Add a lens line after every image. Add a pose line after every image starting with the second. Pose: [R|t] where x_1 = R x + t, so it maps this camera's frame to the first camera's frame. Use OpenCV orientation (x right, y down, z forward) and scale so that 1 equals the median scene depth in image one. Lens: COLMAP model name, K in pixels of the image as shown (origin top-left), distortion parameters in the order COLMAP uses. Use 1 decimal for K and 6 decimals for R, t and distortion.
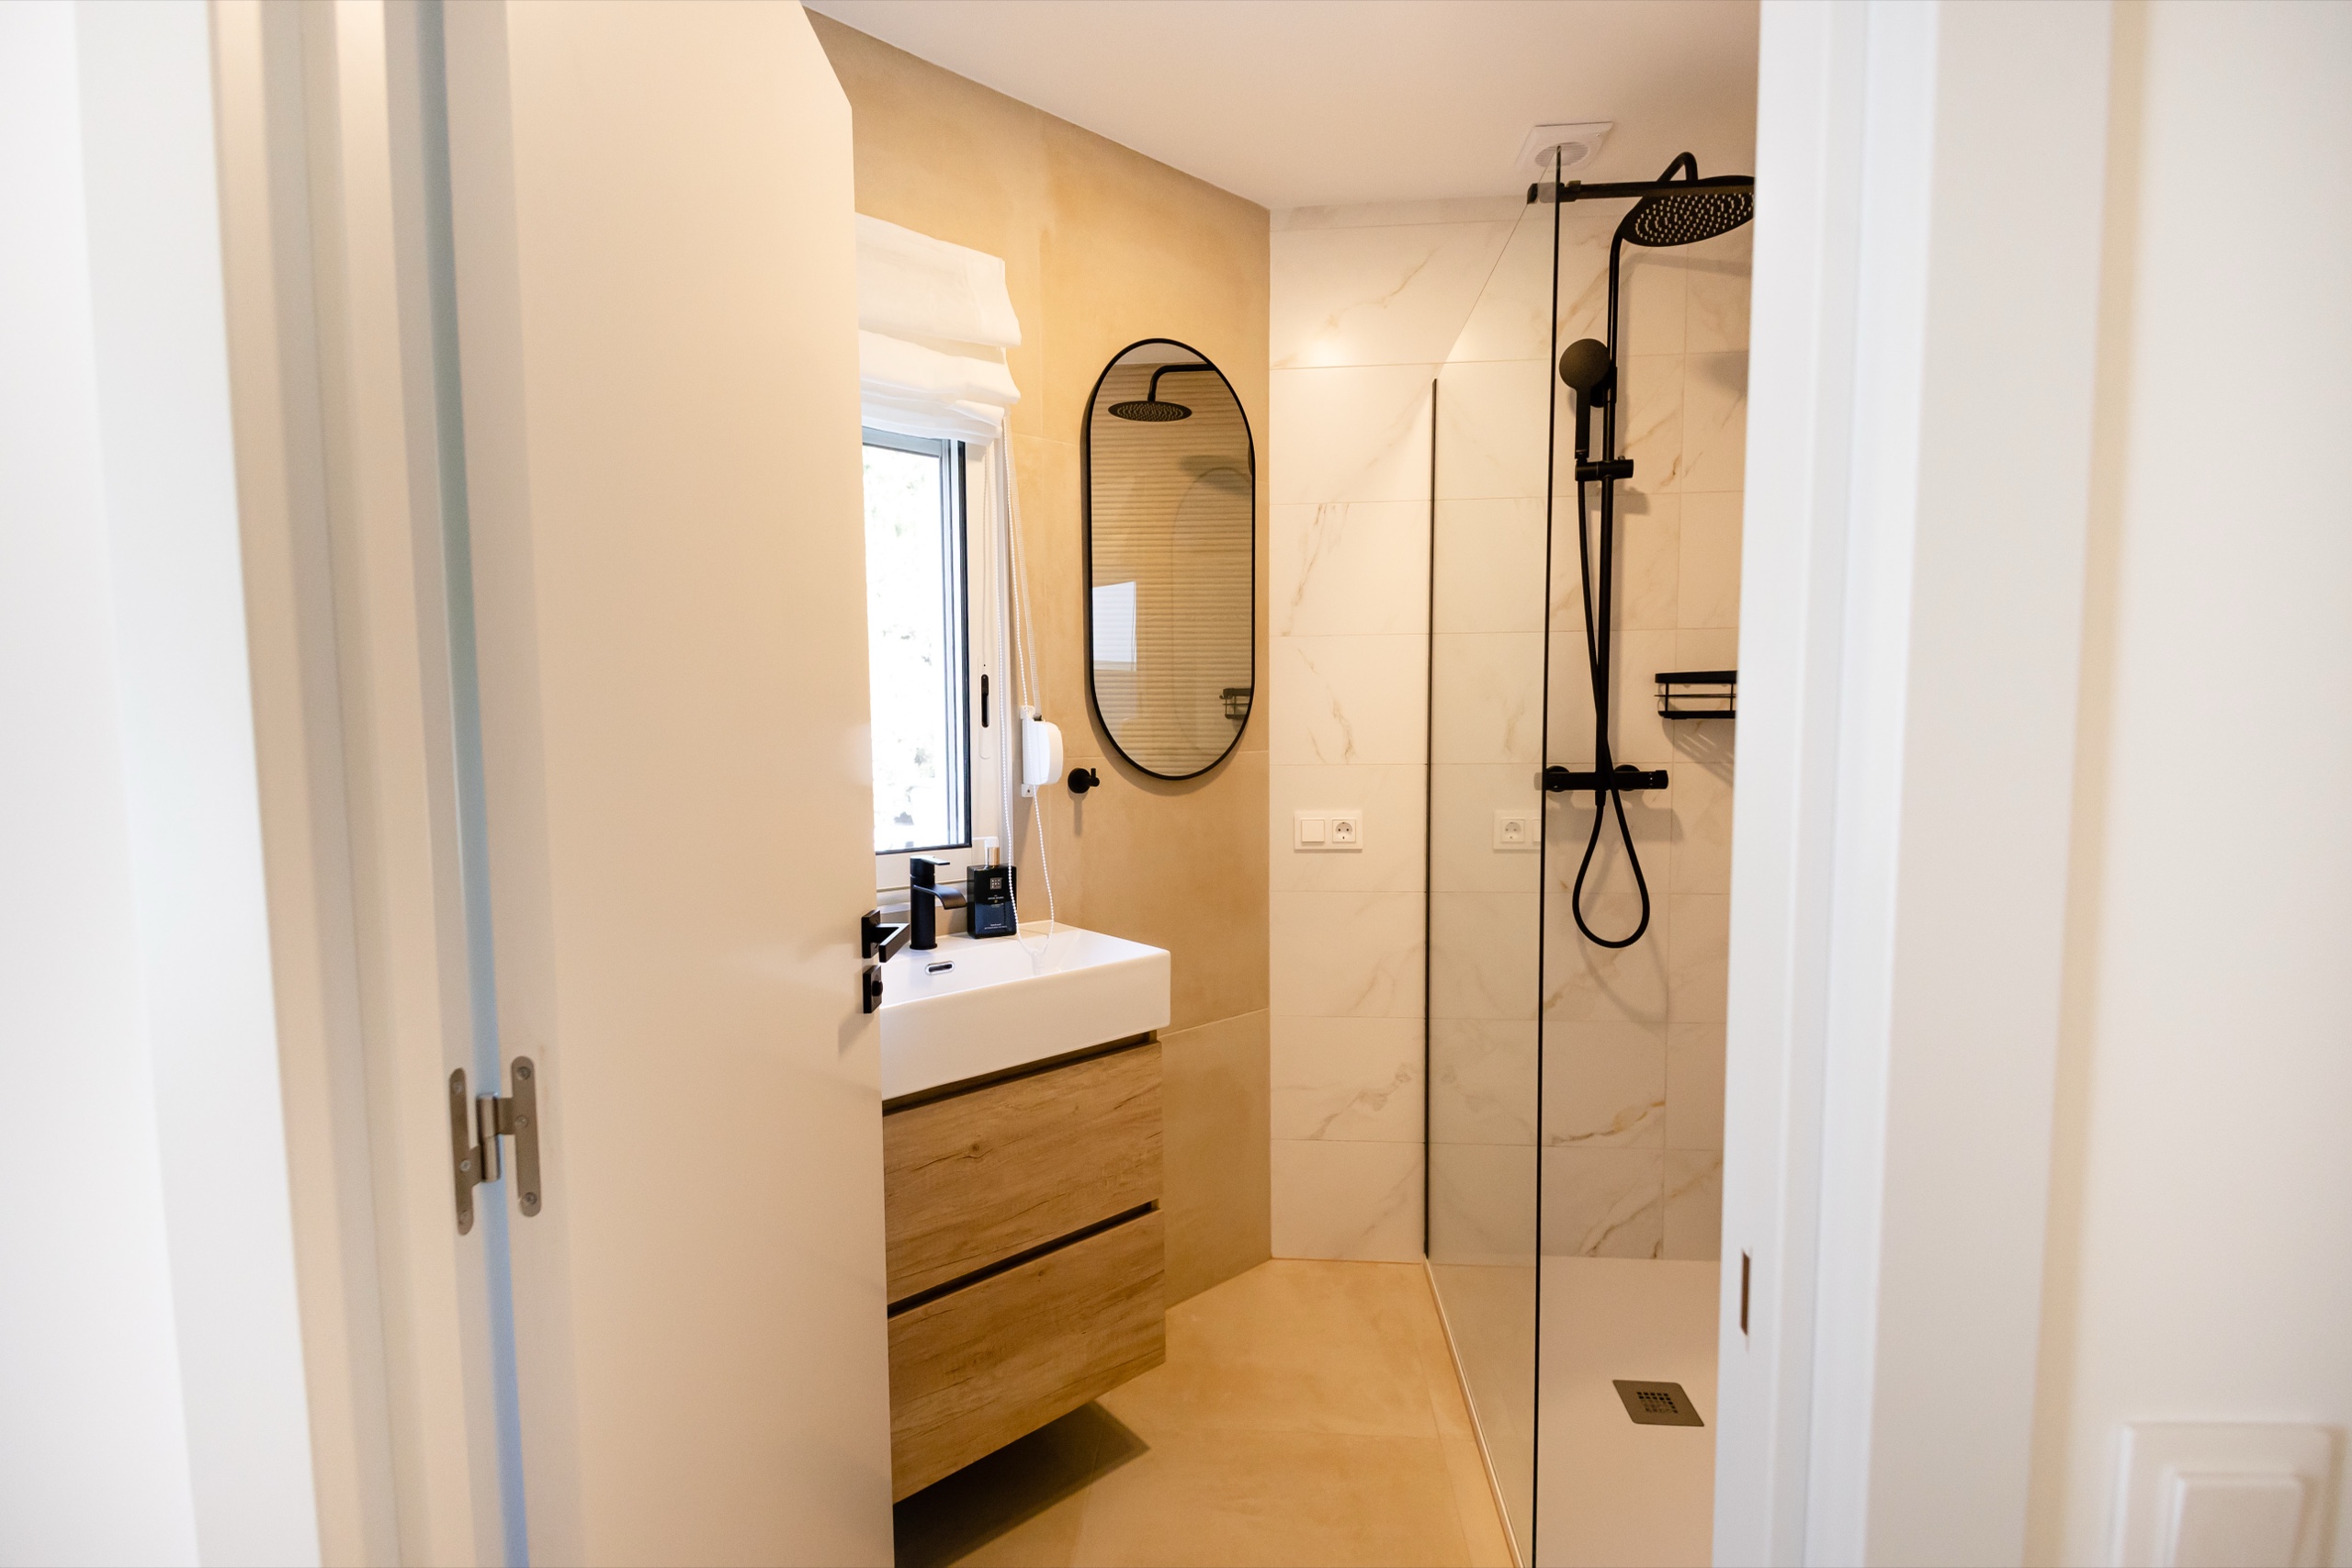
lens RADIAL K [[997.6, 0, 1158.4], [0, 997.6, 797.4], [0, 0, 1]] dist [0.033541, -0.024223]
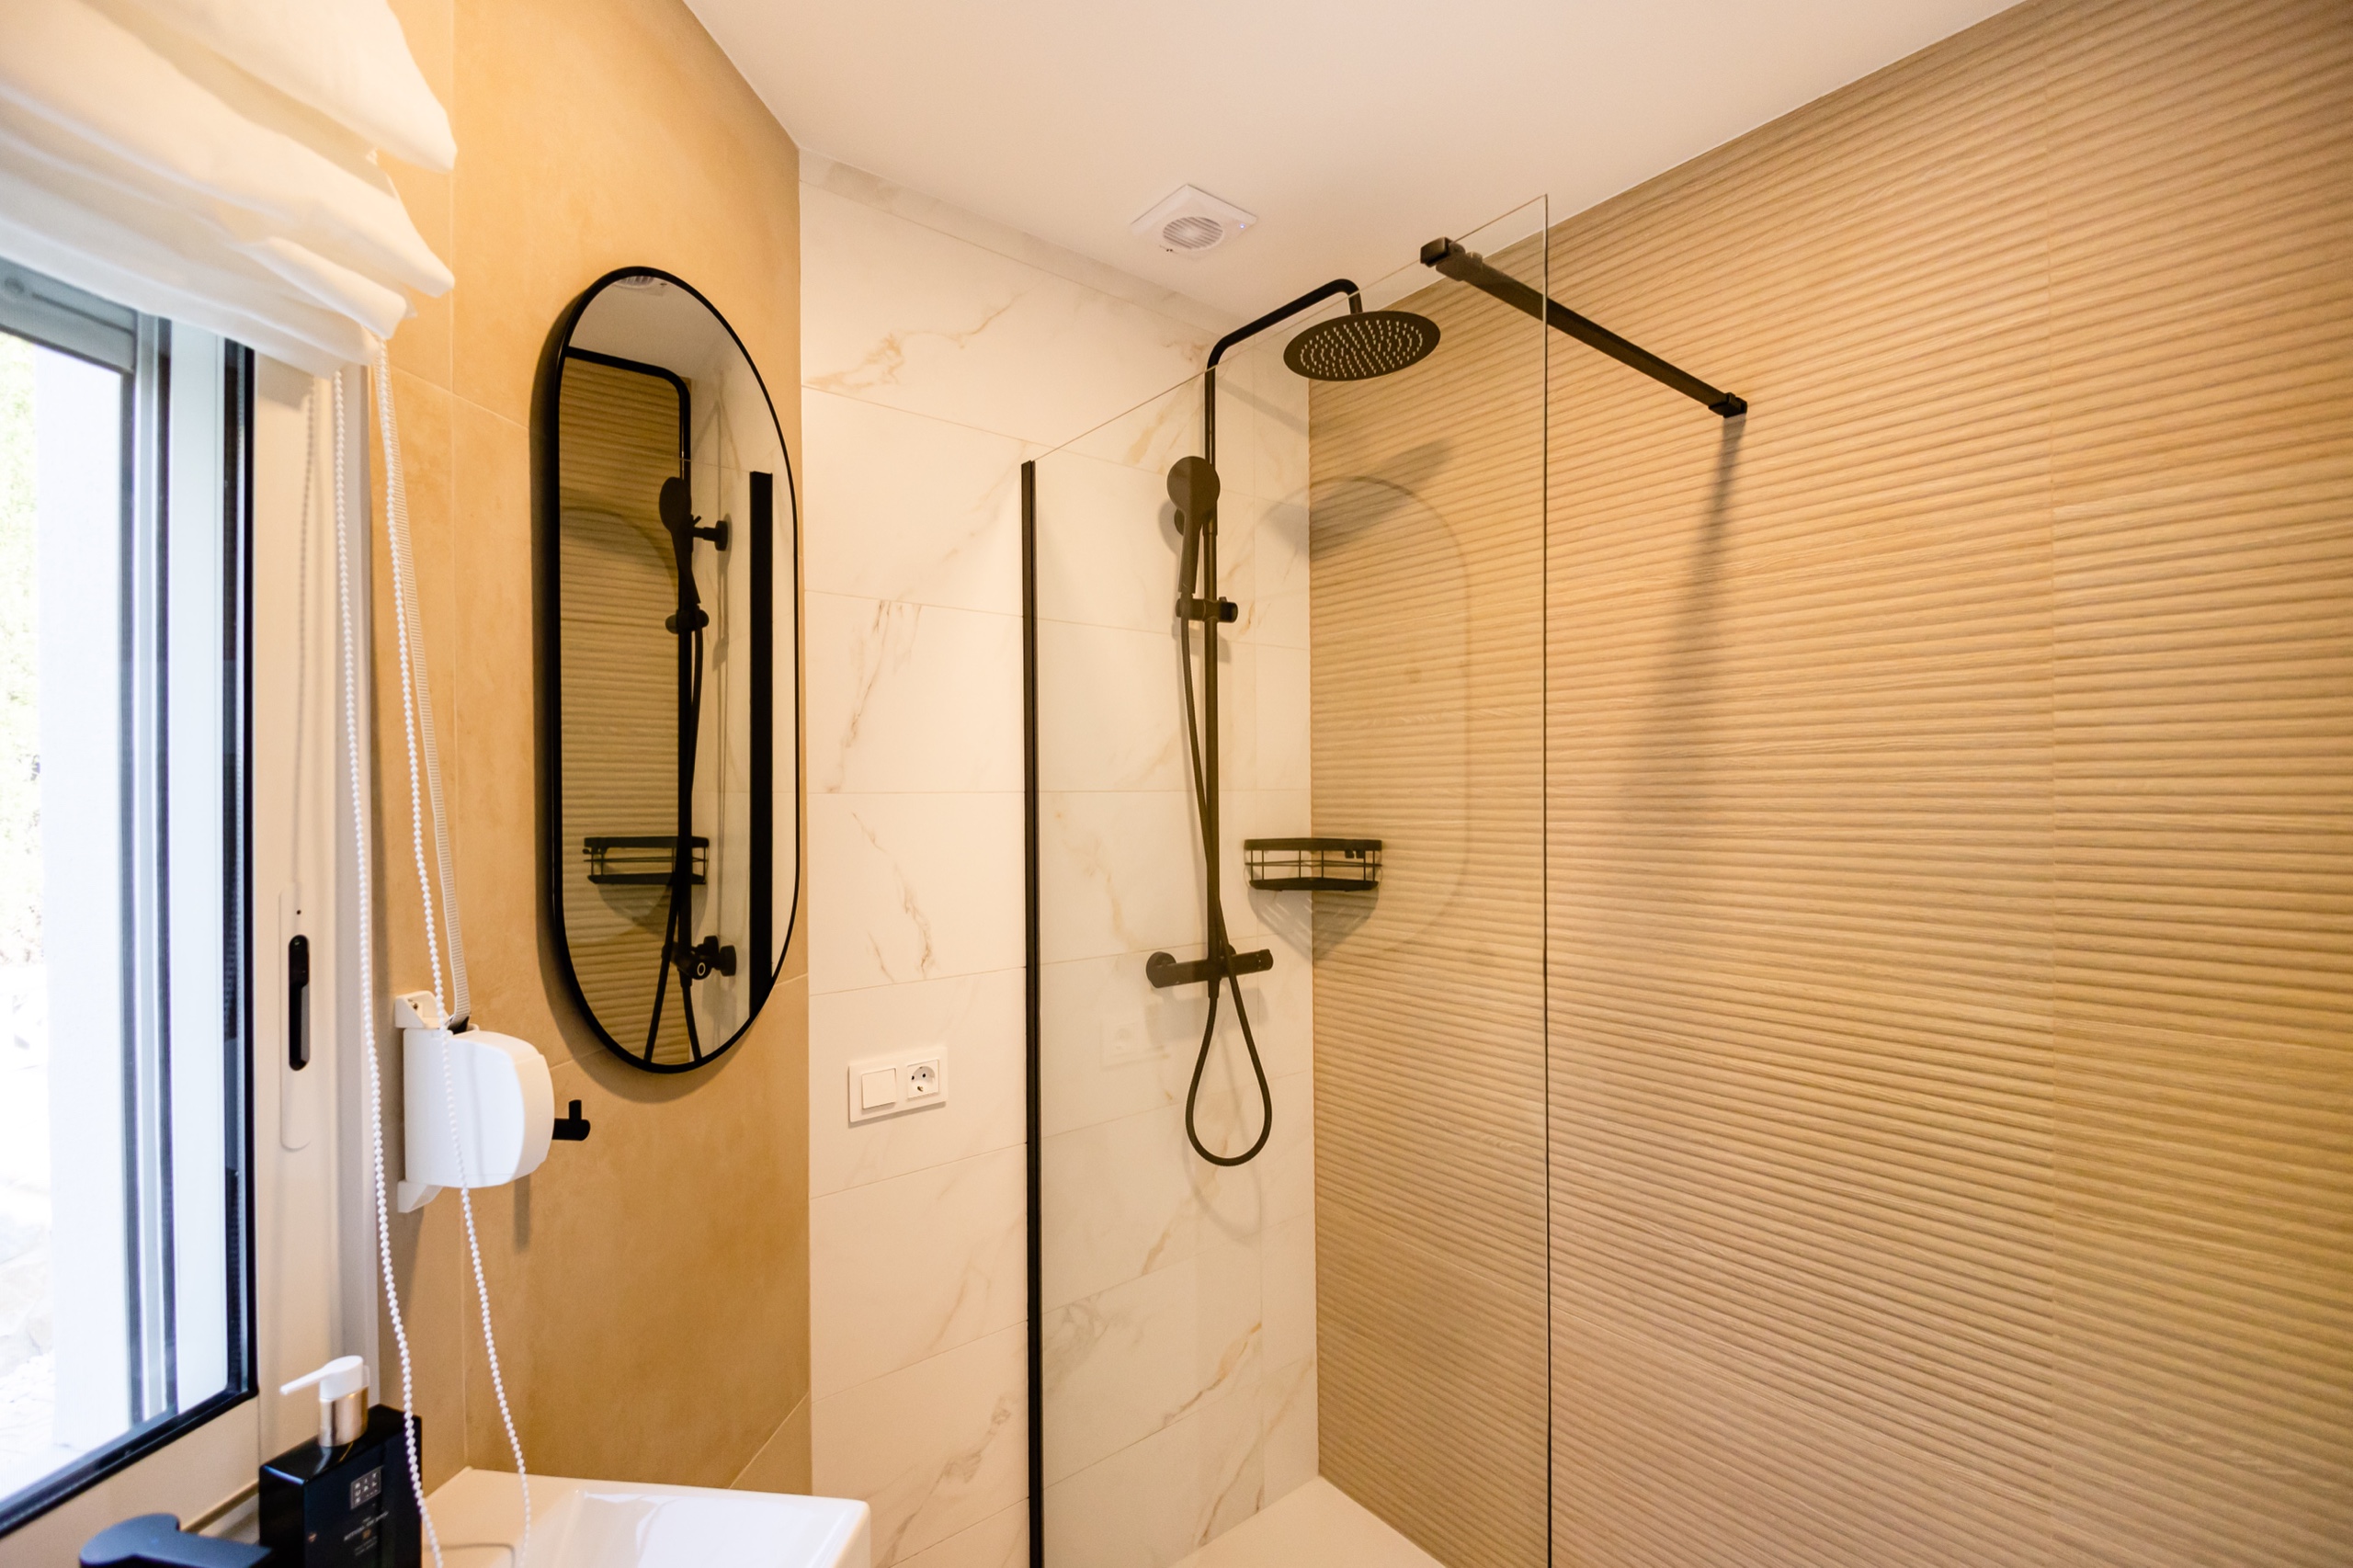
lens RADIAL K [[998.1, 0, 1158.9], [0, 998.1, 797.5], [0, 0, 1]] dist [0.033541, -0.024223]
pose [[0.738848, -0.001446, 0.673870, -0.161254], [0.055348, 0.996749, -0.058546, -0.114252], [-0.671595, 0.080553, 0.736526, 0.400063]]
